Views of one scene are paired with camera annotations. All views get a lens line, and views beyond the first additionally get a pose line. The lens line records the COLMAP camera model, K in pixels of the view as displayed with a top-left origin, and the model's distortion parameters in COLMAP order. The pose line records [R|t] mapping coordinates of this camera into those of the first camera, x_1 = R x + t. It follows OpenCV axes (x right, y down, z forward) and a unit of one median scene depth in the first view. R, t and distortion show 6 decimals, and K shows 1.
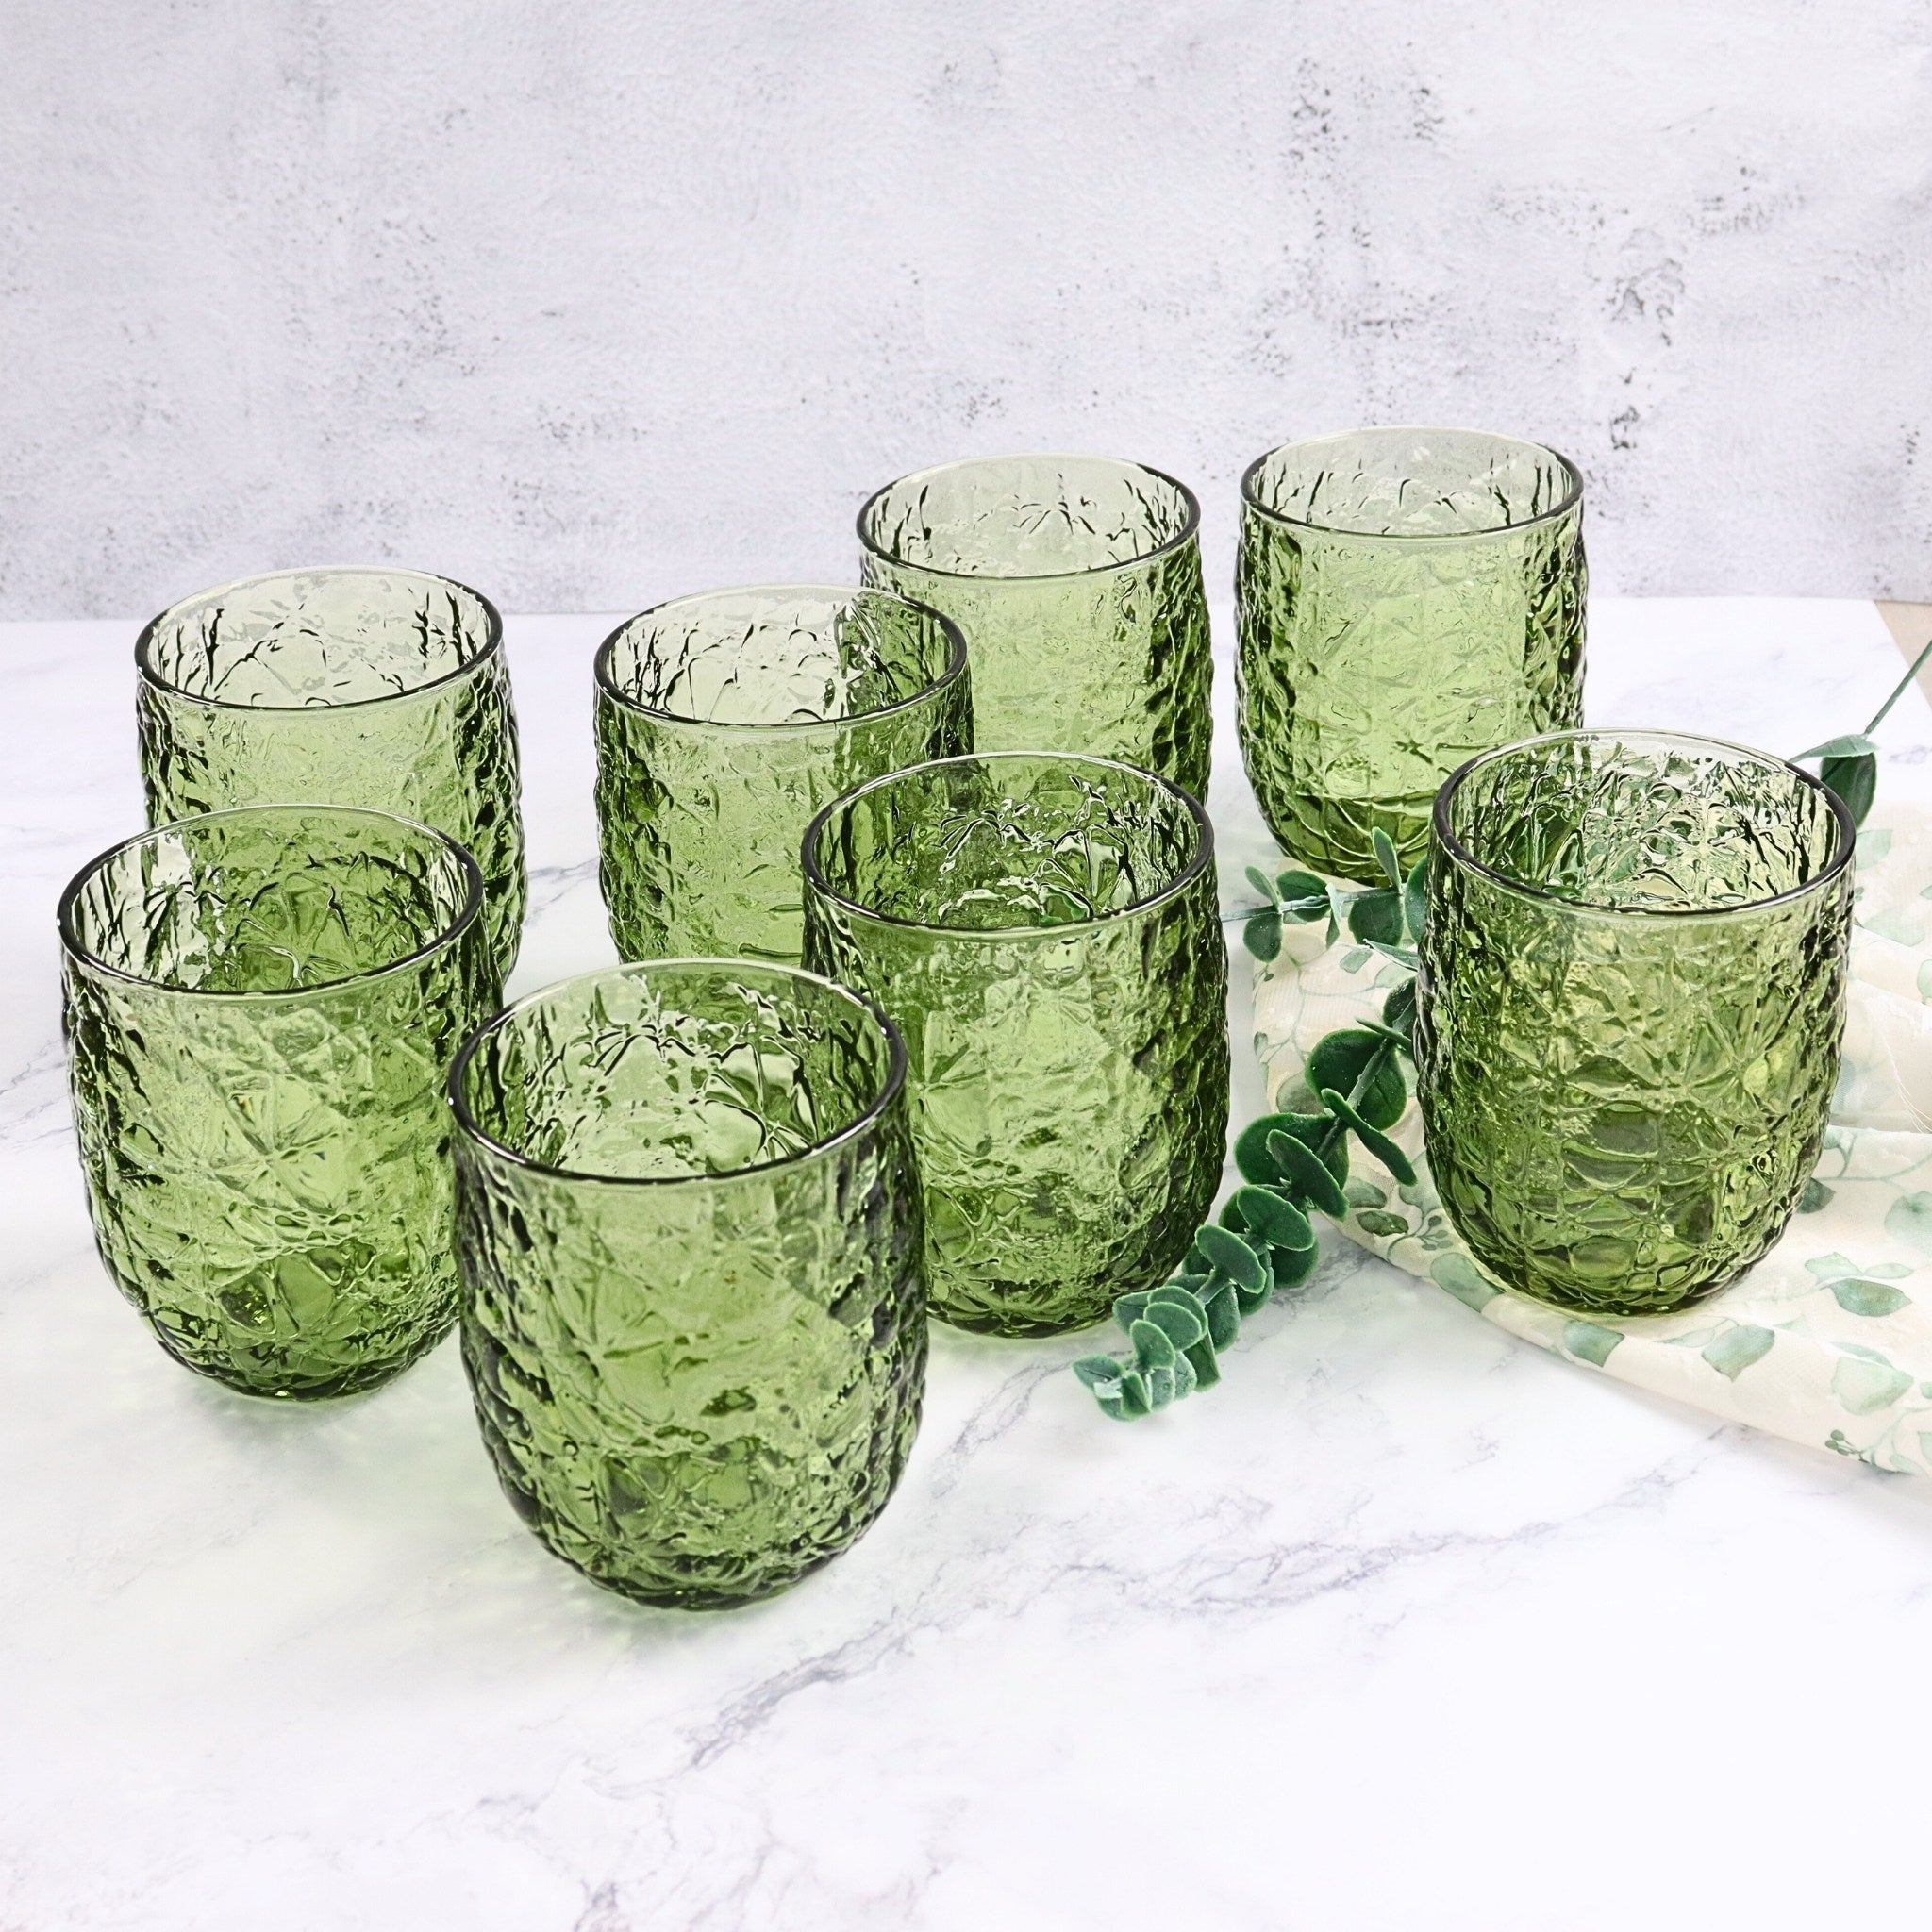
lens RADIAL K [[3756.1, 0, 959.7], [0, 3756.1, 953.6], [0, 0, 1]] dist [-0.017182, 0.116971]
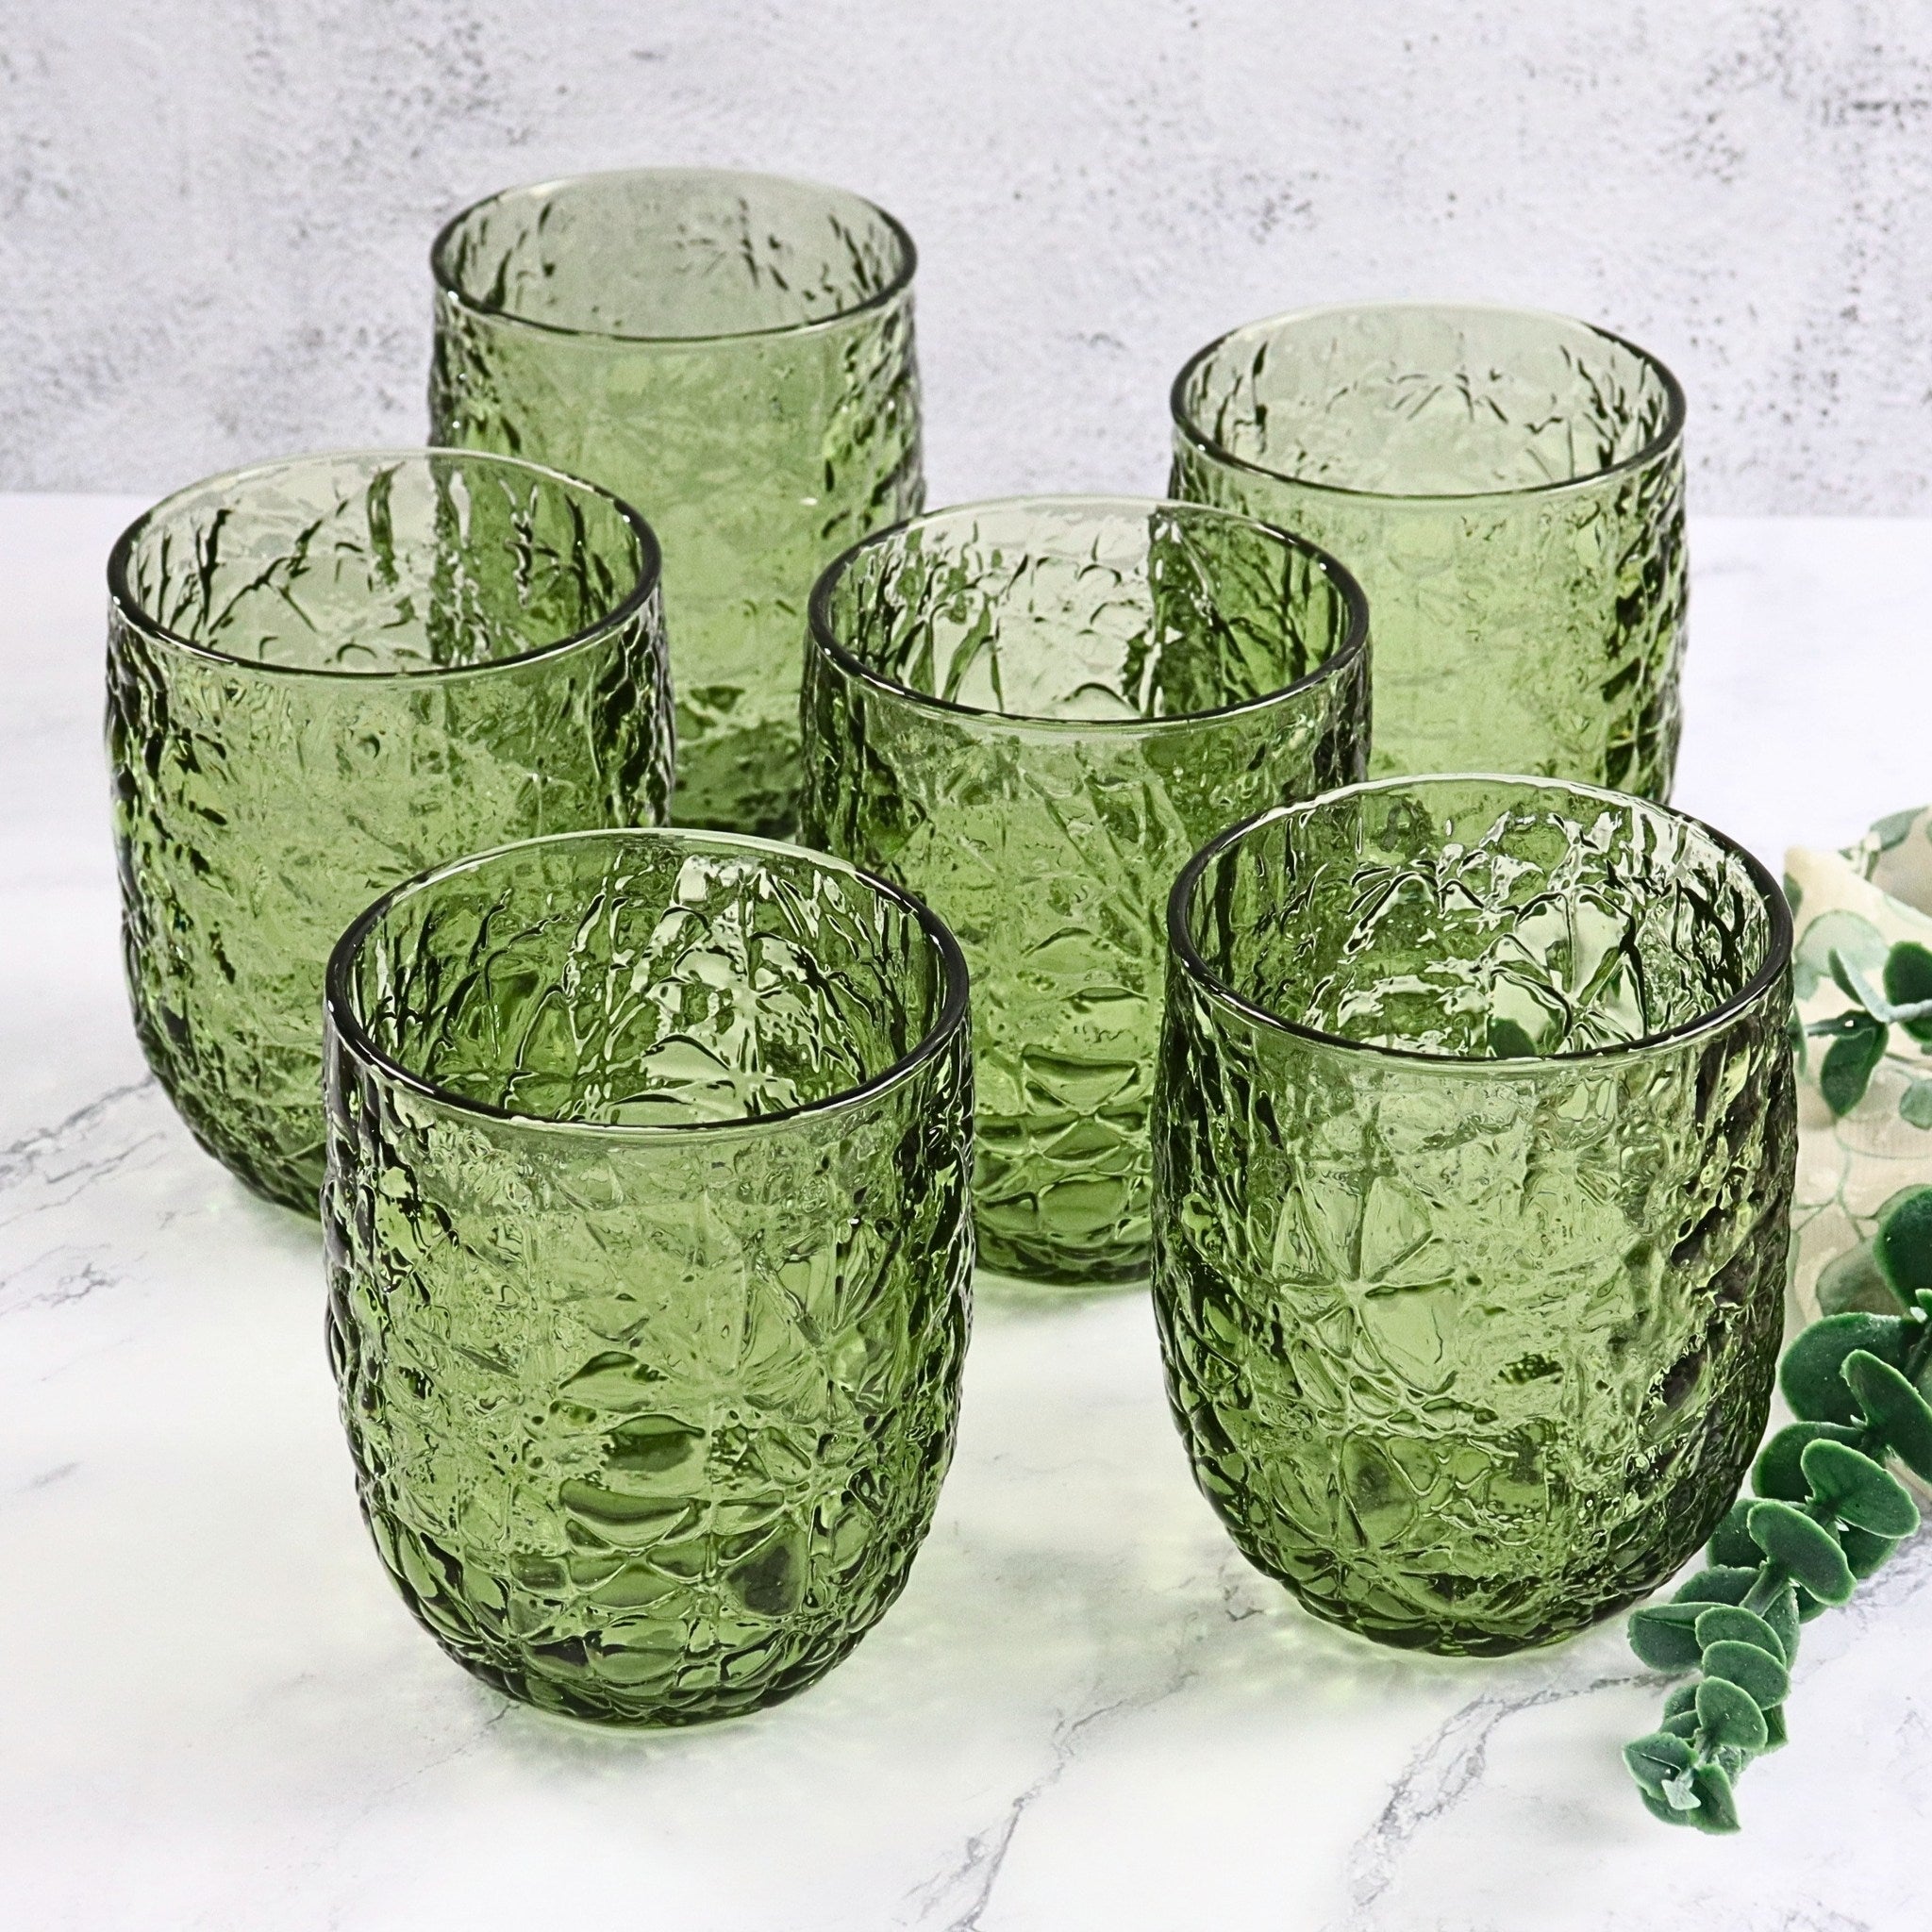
lens RADIAL K [[5253.2, 0, 1003.1], [0, 5253.2, 1097.3], [0, 0, 1]] dist [-0.010395, 0.102207]
pose [[0.999201, 0.022932, 0.032731, -0.087825], [-0.024204, 0.998945, 0.039016, -0.027946], [-0.031802, -0.039777, 0.998702, 0.066444]]
